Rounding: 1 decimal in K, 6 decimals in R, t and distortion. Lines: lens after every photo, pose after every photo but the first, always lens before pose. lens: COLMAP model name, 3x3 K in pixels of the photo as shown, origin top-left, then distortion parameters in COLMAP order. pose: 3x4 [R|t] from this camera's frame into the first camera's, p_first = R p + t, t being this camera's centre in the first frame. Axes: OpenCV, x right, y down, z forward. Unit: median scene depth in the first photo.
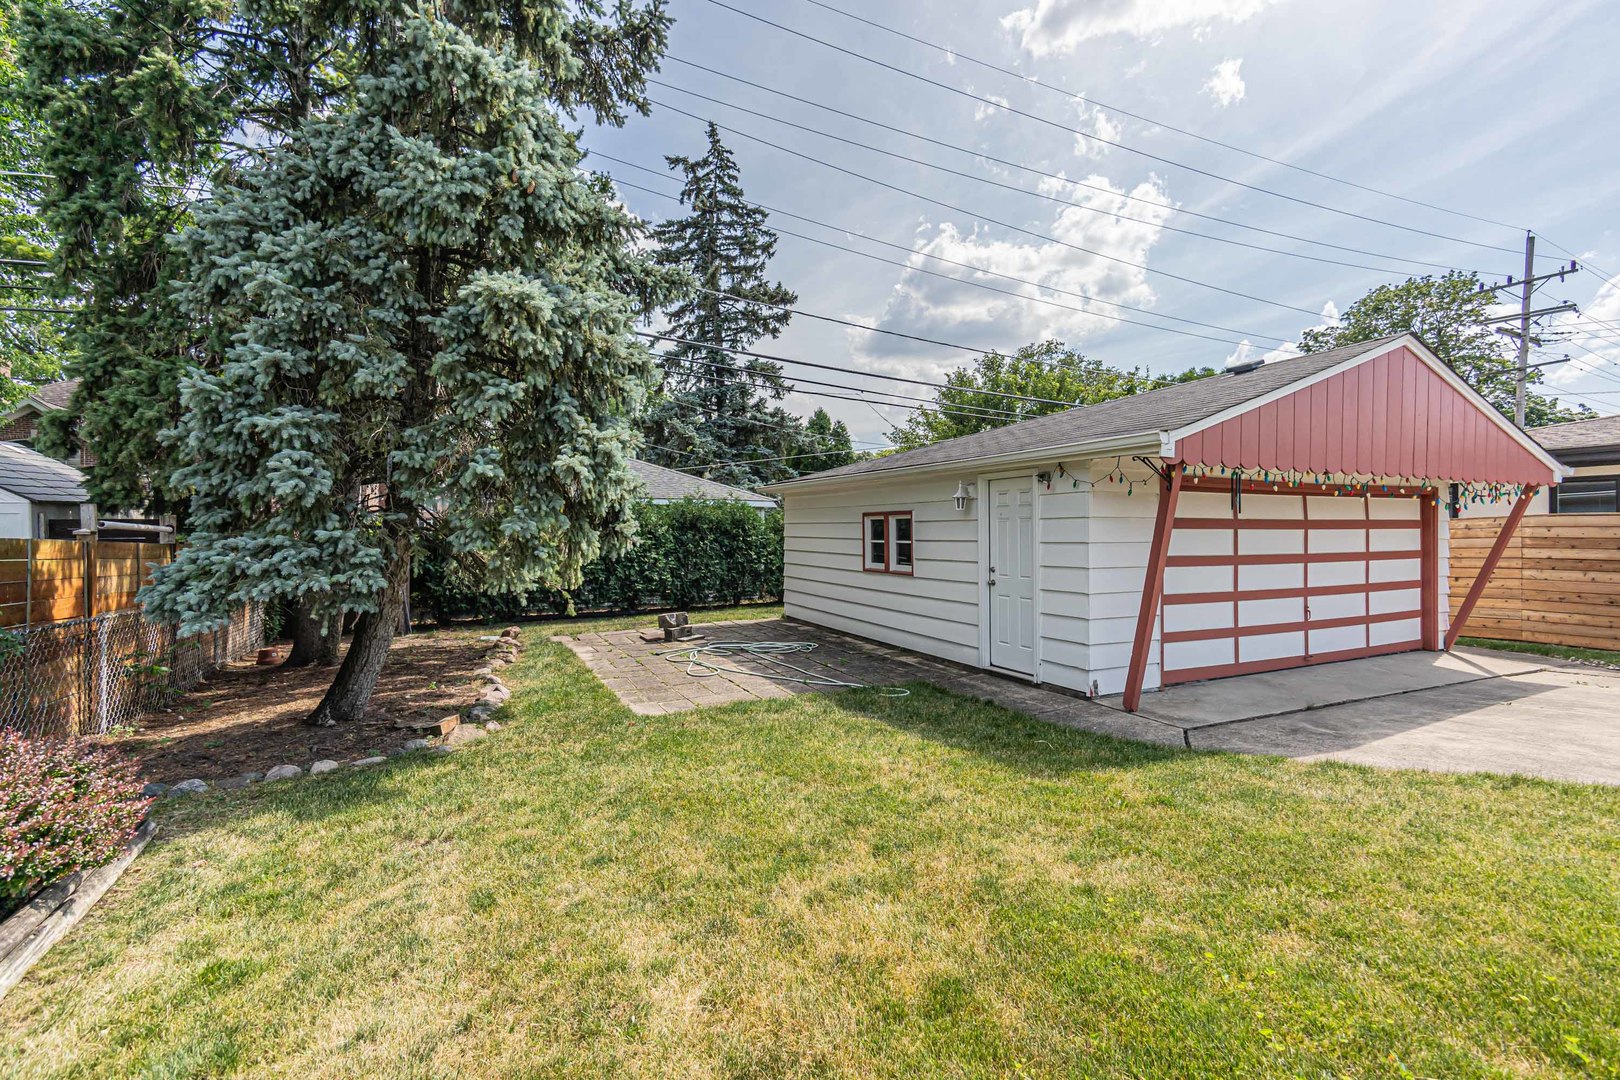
lens RADIAL K [[706.1, 0, 796.1], [0, 706.1, 529.9], [0, 0, 1]] dist [0.005348, -0.001118]
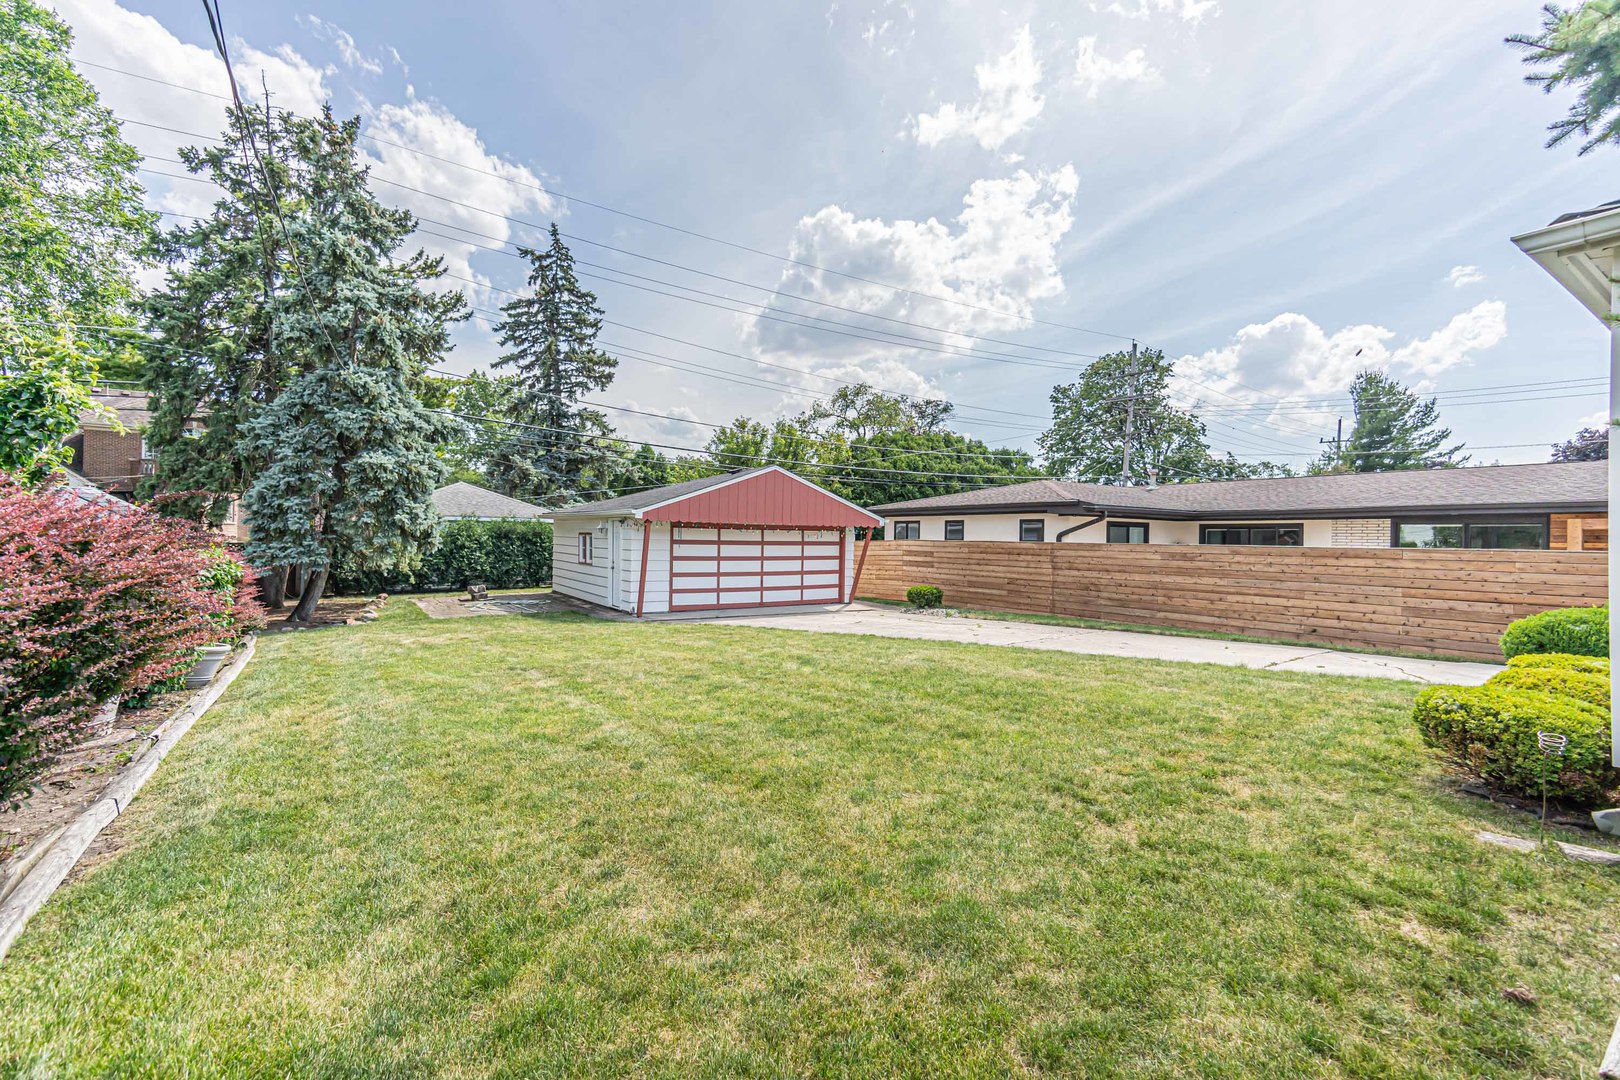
lens RADIAL K [[706.1, 0, 783.4], [0, 706.1, 543.8], [0, 0, 1]] dist [0.005348, -0.001118]
pose [[0.992916, 0.015356, 0.117819, 0.392885], [-0.016999, 0.999772, 0.012956, -0.026499], [-0.117593, -0.014867, 0.992951, -0.894610]]
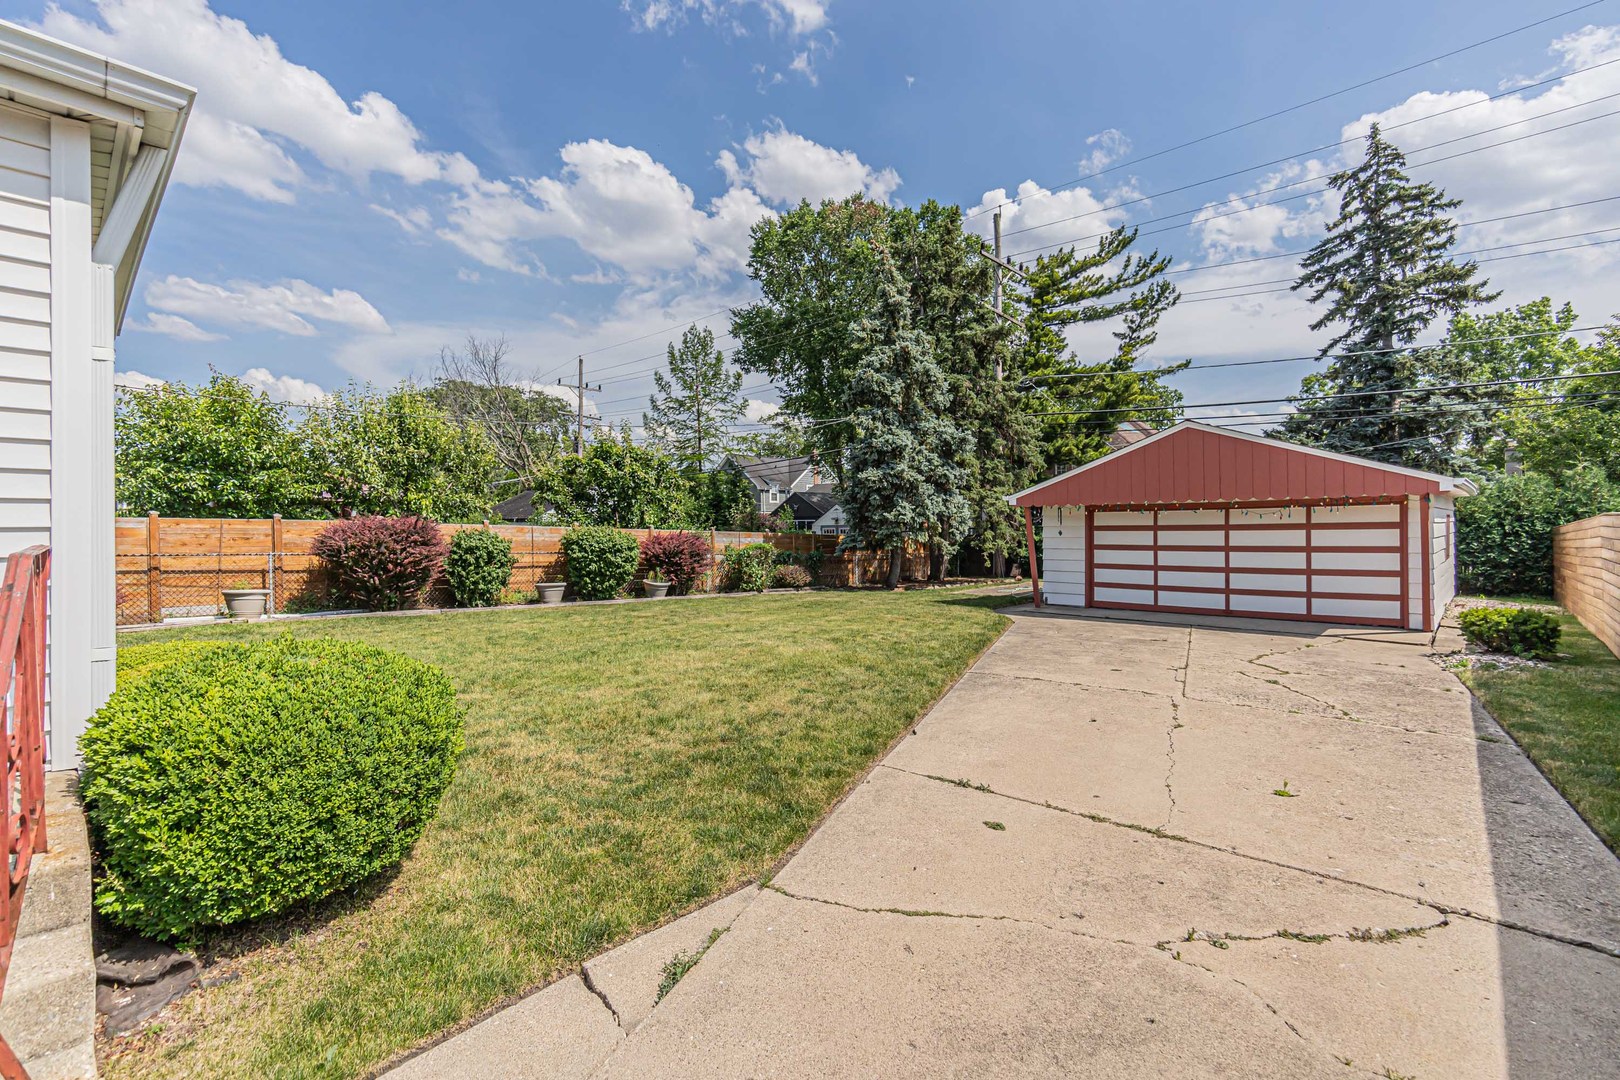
lens RADIAL K [[706.1, 0, 799.4], [0, 706.1, 530.8], [0, 0, 1]] dist [0.005348, -0.001118]
pose [[0.337874, -0.001376, -0.941190, 1.412285], [0.013744, 0.999900, 0.003472, -0.014165], [0.941091, -0.014109, 0.337859, -0.327638]]
